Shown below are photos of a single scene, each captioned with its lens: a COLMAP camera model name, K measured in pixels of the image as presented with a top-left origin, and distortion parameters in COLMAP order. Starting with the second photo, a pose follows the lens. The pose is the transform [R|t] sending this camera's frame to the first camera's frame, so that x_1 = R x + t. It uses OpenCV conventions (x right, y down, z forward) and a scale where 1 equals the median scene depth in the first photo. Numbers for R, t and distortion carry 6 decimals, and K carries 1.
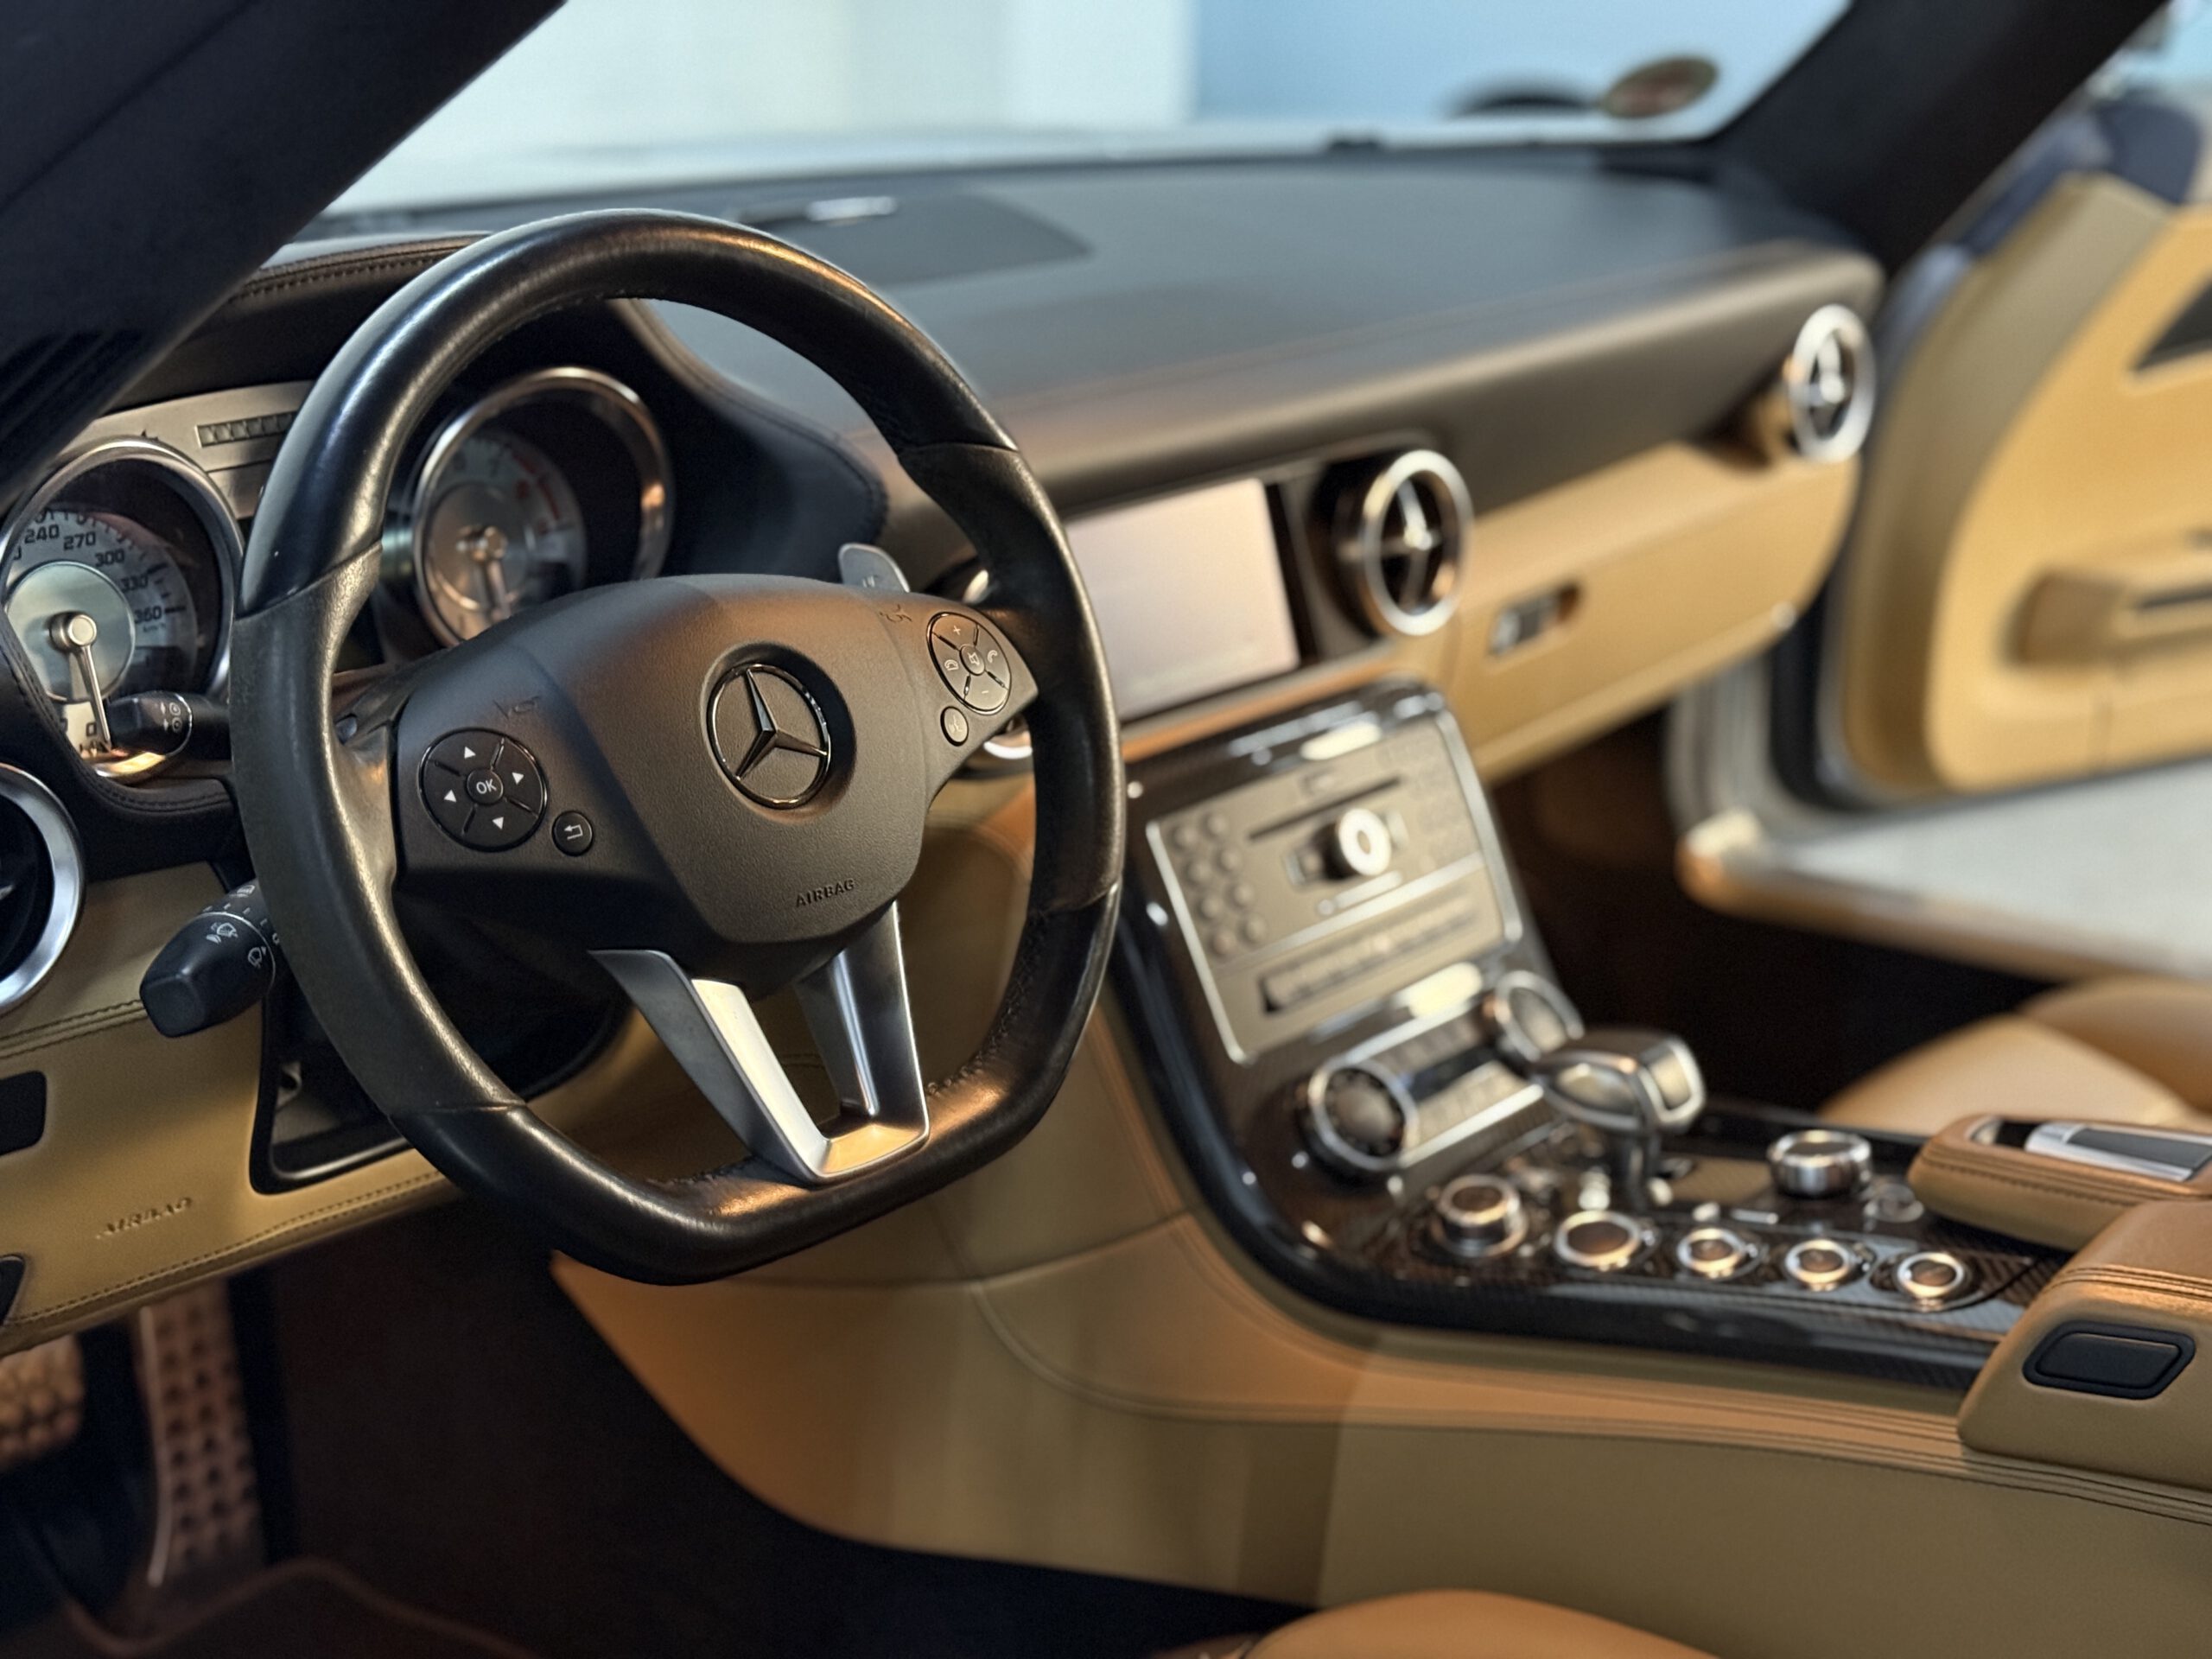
lens RADIAL K [[3071.2, 0, 1106.0], [0, 3071.2, 874.4], [0, 0, 1]] dist [0.172837, -0.410733]
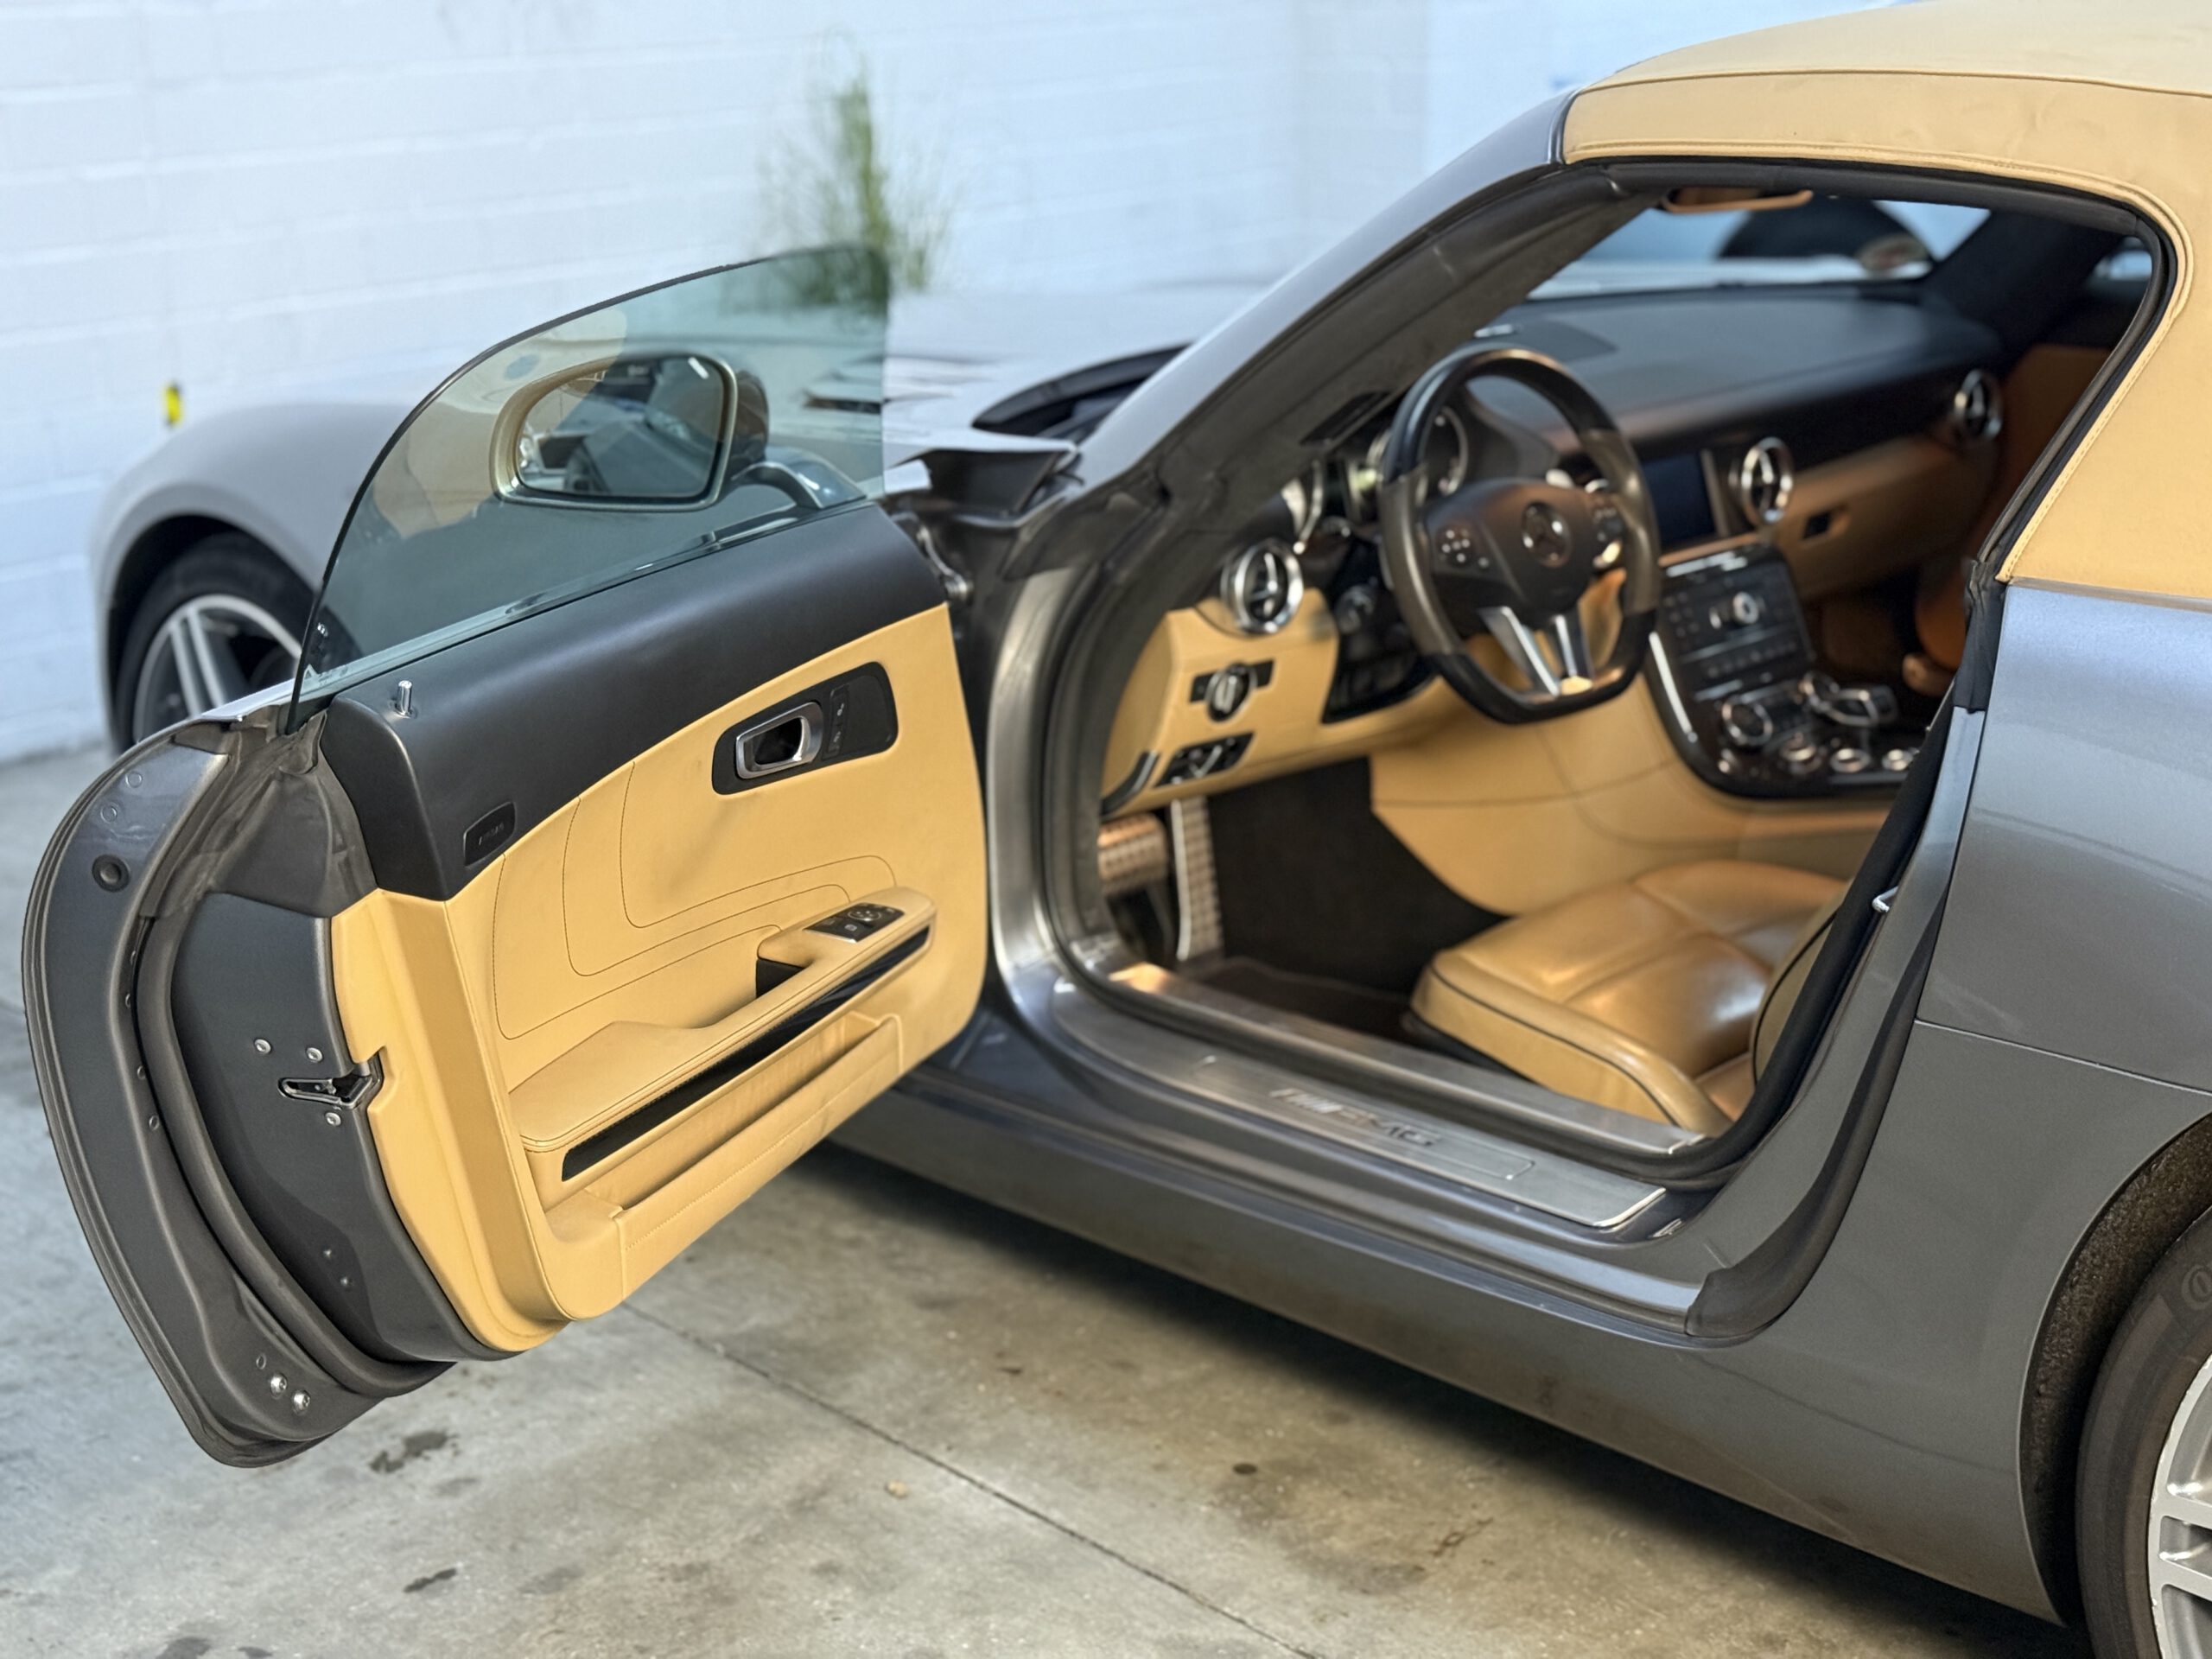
lens RADIAL K [[3071.2, 0, 1106.0], [0, 3071.2, 874.4], [0, 0, 1]] dist [0.172837, -0.410733]
pose [[0.996252, 0.007634, -0.086157, -0.179297], [-0.008823, 0.999871, -0.013422, 0.209484], [0.086044, 0.014132, 0.996191, -1.242976]]
